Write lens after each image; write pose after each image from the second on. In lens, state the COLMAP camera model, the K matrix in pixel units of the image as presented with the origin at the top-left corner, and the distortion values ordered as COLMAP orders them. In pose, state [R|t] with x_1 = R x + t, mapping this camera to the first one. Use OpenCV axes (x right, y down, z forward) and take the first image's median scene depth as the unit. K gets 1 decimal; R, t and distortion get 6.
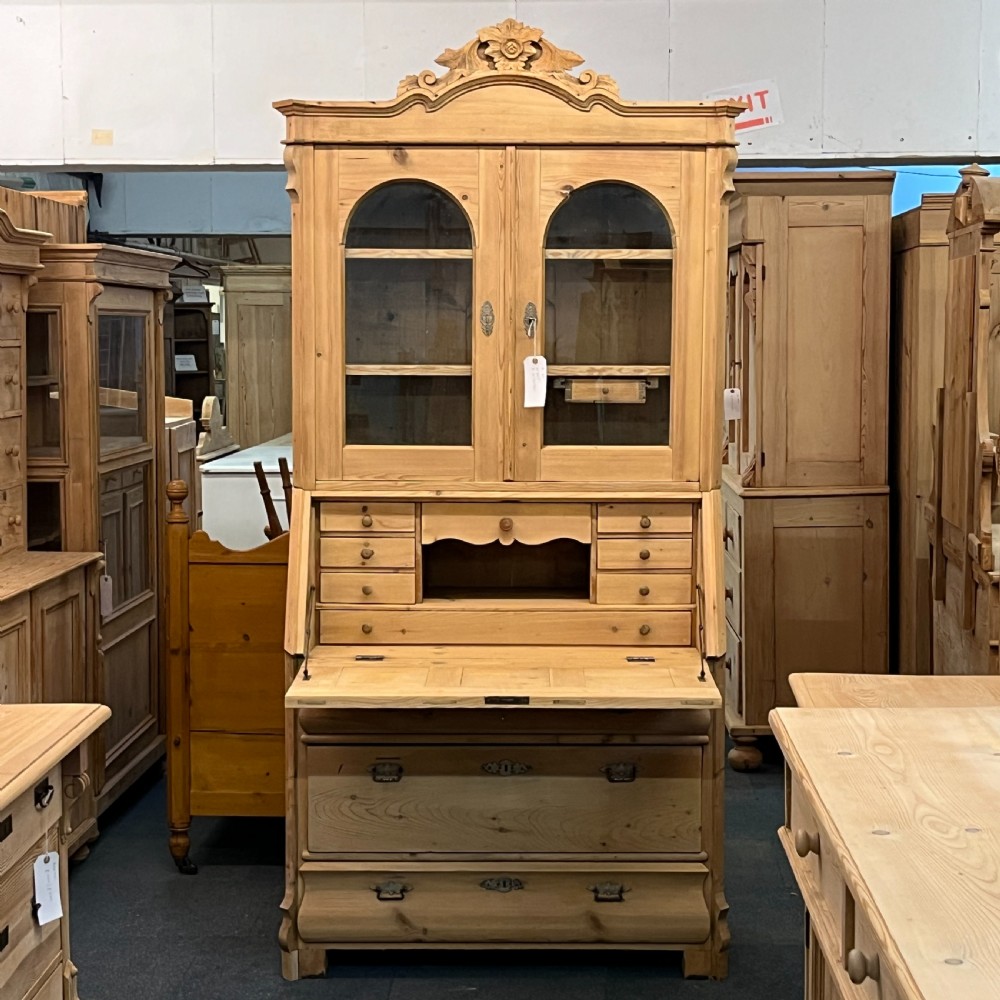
lens RADIAL K [[1956.9, 0, 514.6], [0, 1956.9, 503.8], [0, 0, 1]] dist [0.178064, -0.699351]
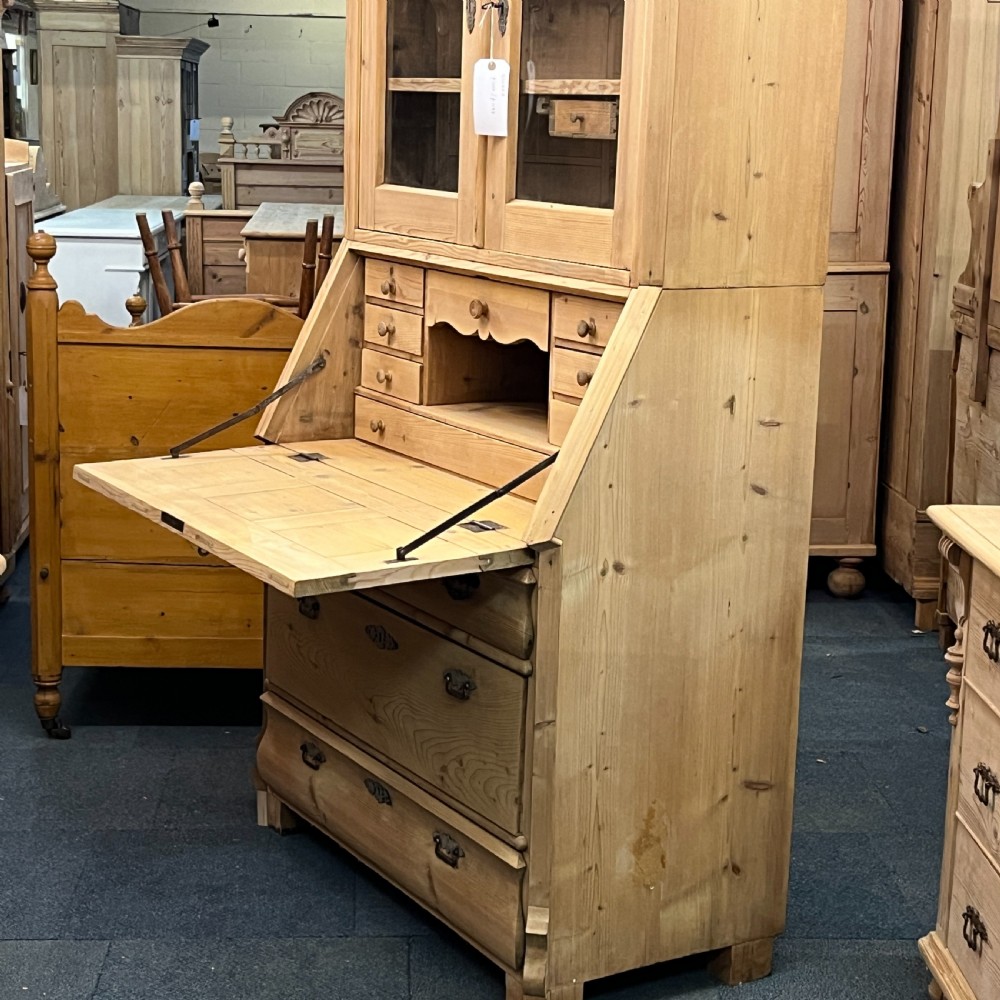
lens RADIAL K [[1958.3, 0, 505.2], [0, 1958.3, 507.1], [0, 0, 1]] dist [0.176430, -0.690106]
pose [[0.994741, 0.006012, 0.102249, -0.081274], [-0.017196, 0.993909, 0.108853, 0.008055], [-0.100972, -0.110039, 0.988785, 0.248283]]
